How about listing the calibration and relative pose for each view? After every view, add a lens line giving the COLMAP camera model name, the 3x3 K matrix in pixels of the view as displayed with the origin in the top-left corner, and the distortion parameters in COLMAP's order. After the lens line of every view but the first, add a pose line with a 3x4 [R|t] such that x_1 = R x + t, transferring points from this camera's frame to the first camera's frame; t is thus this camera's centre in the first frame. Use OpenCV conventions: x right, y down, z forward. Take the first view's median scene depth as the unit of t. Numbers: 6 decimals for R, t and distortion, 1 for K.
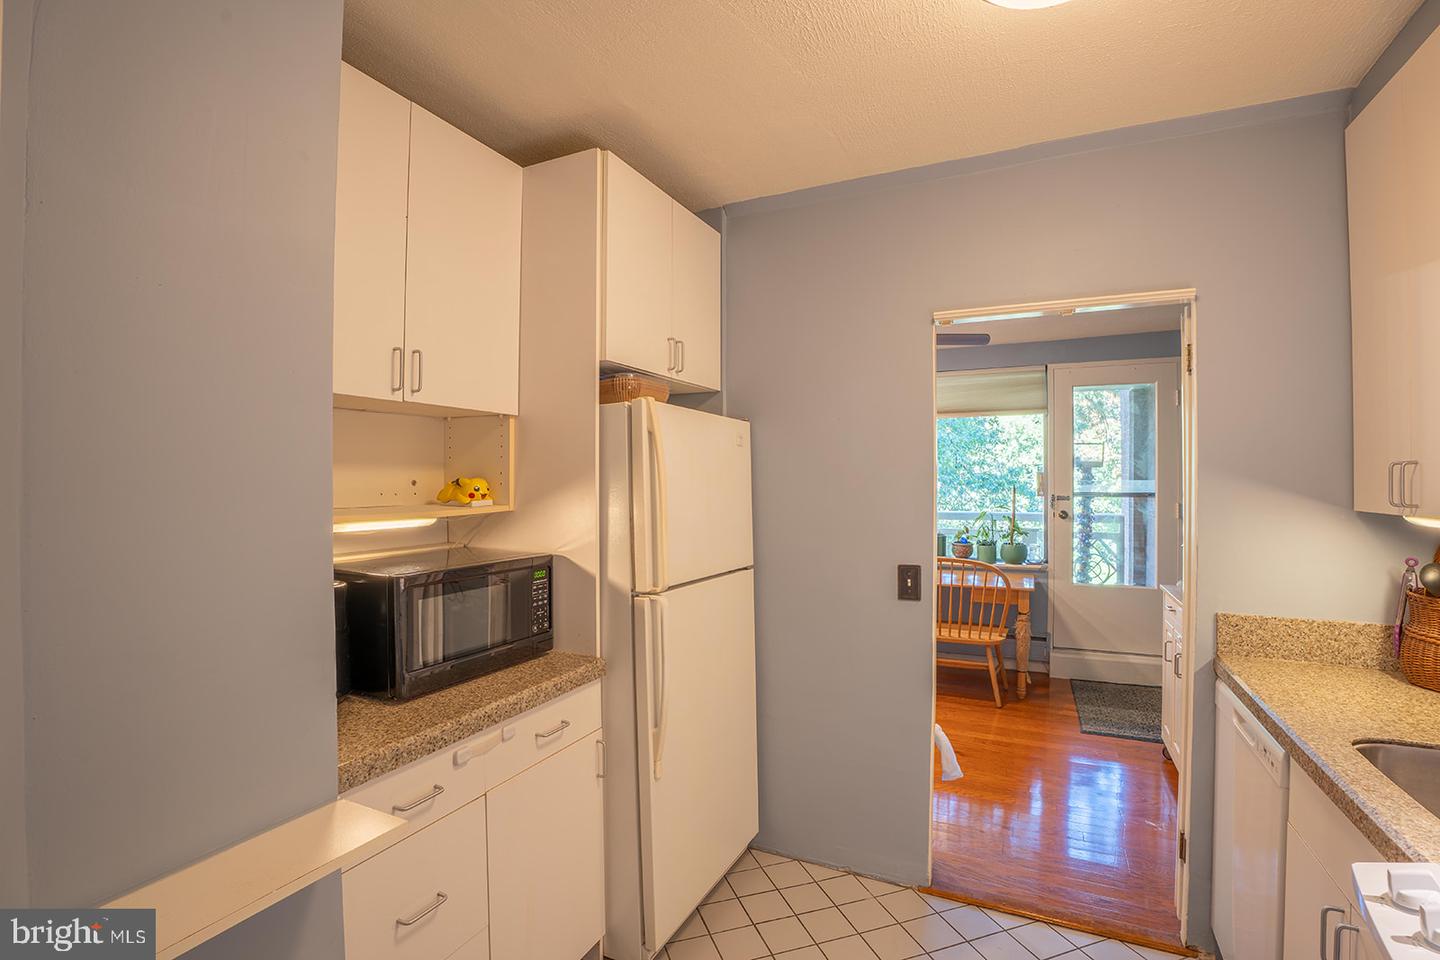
lens RADIAL K [[663.6, 0, 717.8], [0, 663.6, 481.3], [0, 0, 1]] dist [-0.045047, 0.003396]
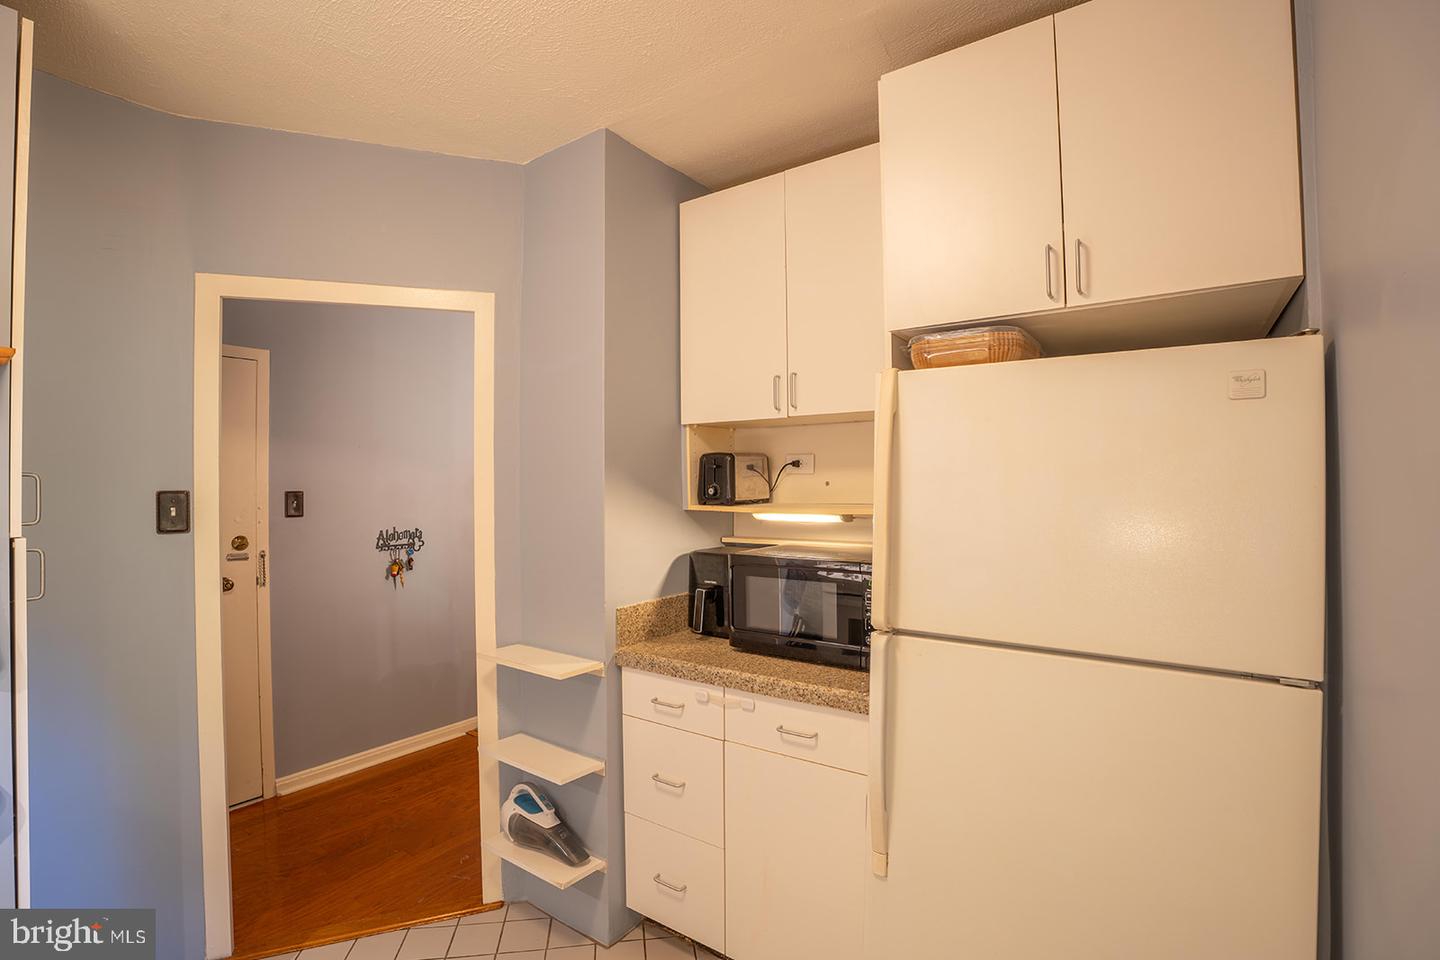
lens RADIAL K [[663.6, 0, 719.3], [0, 663.6, 481.5], [0, 0, 1]] dist [-0.045047, 0.003396]
pose [[-0.174241, 0.000161, -0.984703, 0.703865], [0.016295, 0.999864, -0.002720, -0.001124], [0.984568, -0.016520, -0.174220, 0.997413]]
